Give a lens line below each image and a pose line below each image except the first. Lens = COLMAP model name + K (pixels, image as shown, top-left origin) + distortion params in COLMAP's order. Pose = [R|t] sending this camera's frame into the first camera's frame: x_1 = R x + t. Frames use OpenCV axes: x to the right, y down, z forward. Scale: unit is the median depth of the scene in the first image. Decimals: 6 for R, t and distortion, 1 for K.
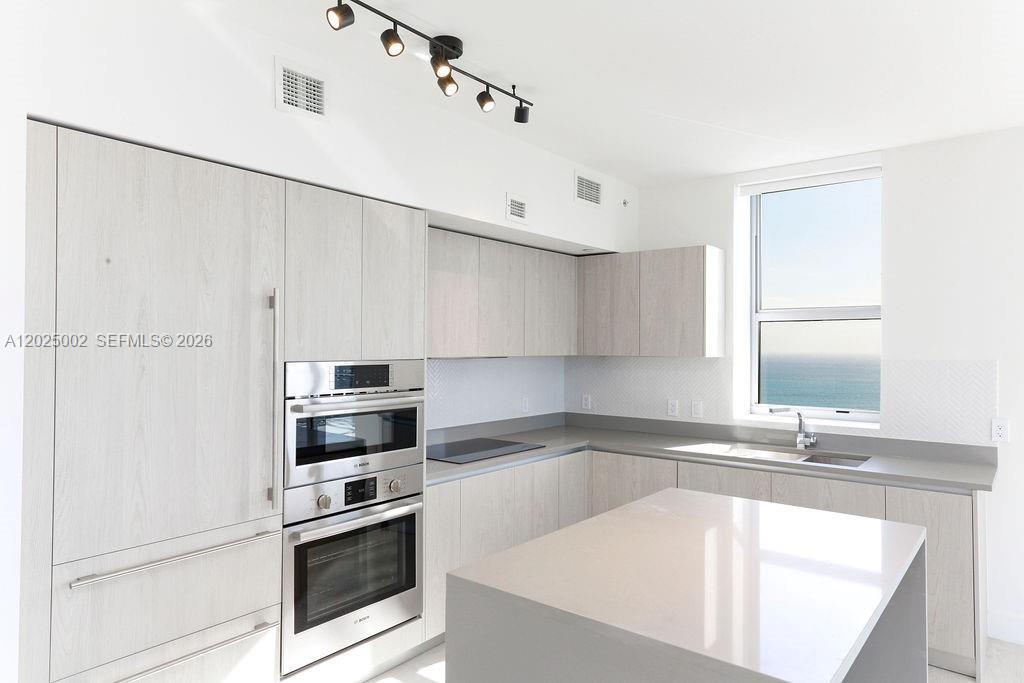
lens RADIAL K [[658.9, 0, 516.7], [0, 658.9, 343.0], [0, 0, 1]] dist [0.025824, -0.003712]
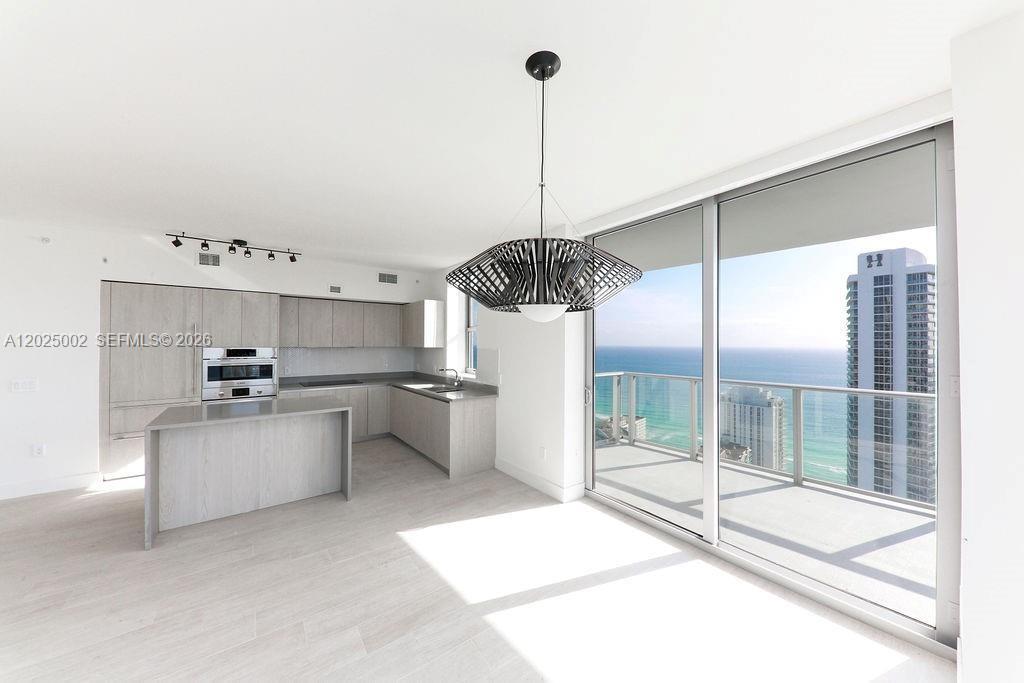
lens RADIAL K [[354.0, 0, 521.1], [0, 354.0, 340.8], [0, 0, 1]] dist [-0.007464, -0.001258]
pose [[0.968508, -0.001960, -0.248973, 1.300228], [0.001231, 0.999994, -0.003083, 0.003553], [0.248978, 0.002679, 0.968505, -0.192676]]
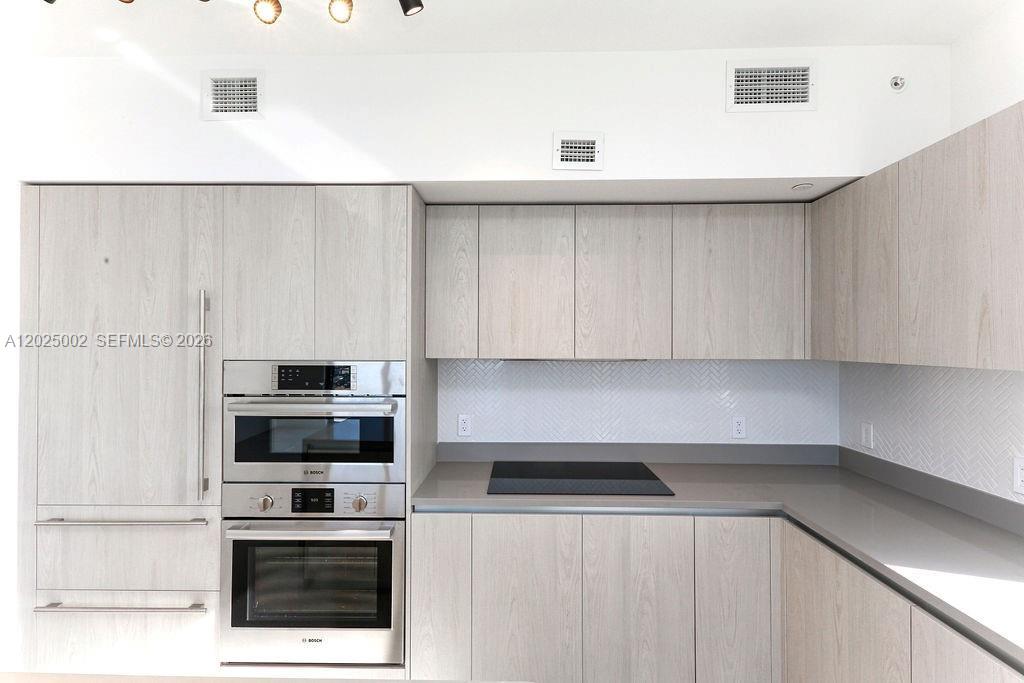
lens RADIAL K [[472.4, 0, 512.8], [0, 472.4, 340.6], [0, 0, 1]] dist [0.015703, -0.002359]
pose [[0.595860, -0.009851, -0.803028, 0.453026], [0.003843, 0.999948, -0.009415, 0.005688], [0.803079, 0.002524, 0.595867, 0.795566]]
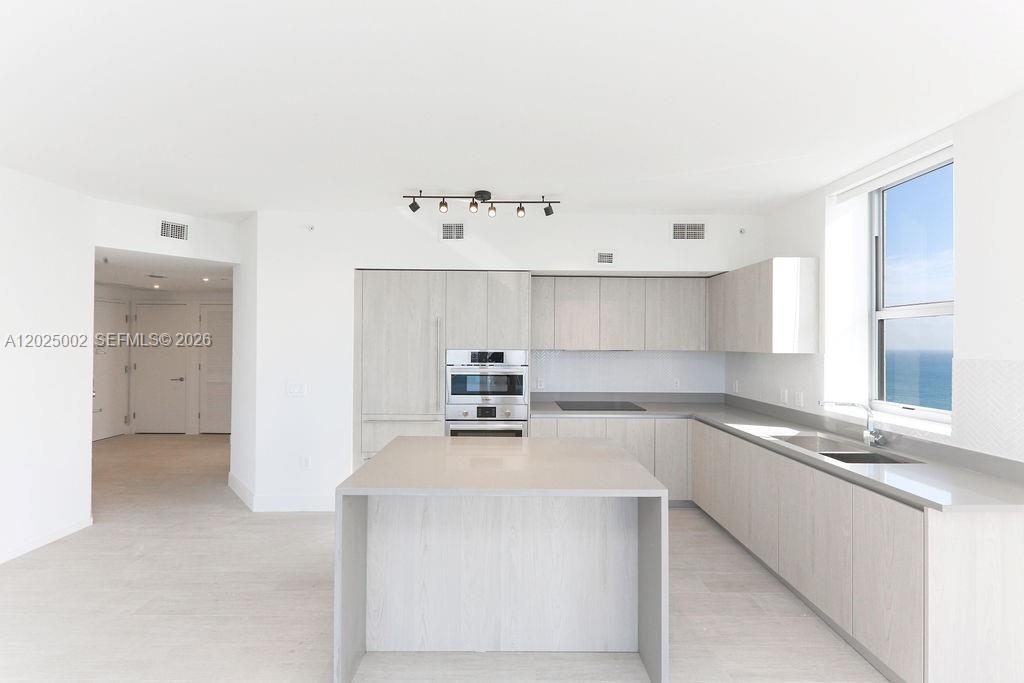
lens RADIAL K [[413.0, 0, 509.2], [0, 413.0, 341.4], [0, 0, 1]] dist [0.009345, -0.000138]
pose [[0.618628, -0.004693, -0.785670, 0.803589], [-0.000947, 0.999977, -0.006719, 0.008926], [0.785684, 0.004901, 0.618609, 0.238365]]
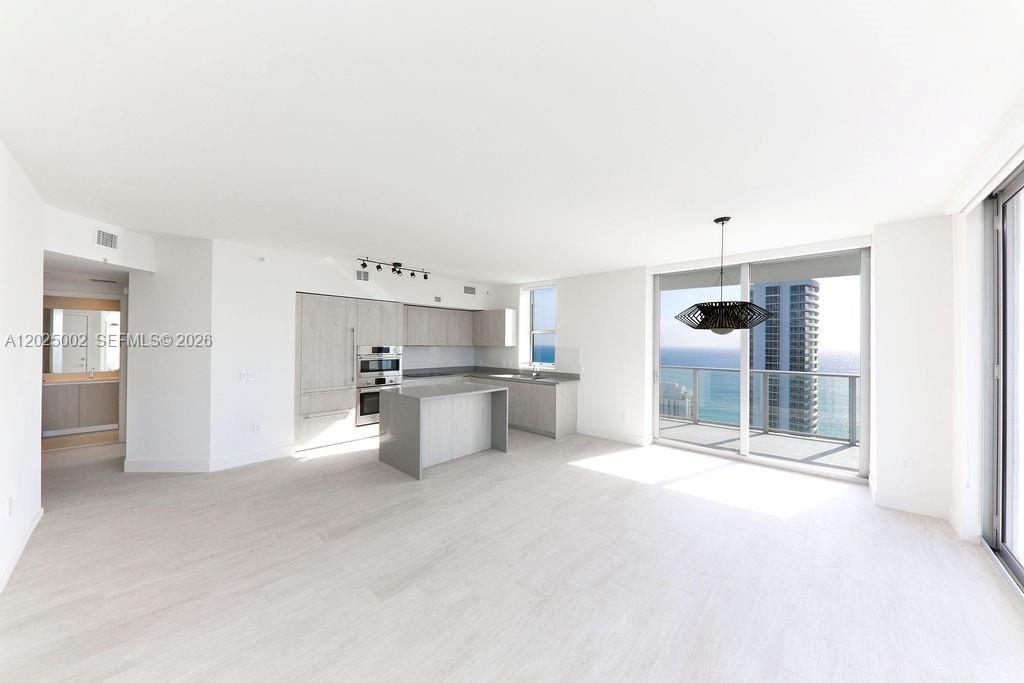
lens RADIAL K [[354.0, 0, 515.2], [0, 354.0, 342.7], [0, 0, 1]] dist [-0.007464, -0.001258]
pose [[0.997116, 0.003507, -0.075806, 0.633301], [-0.003253, 0.999989, 0.003478, 0.001003], [0.075817, -0.003222, 0.997117, -0.864057]]
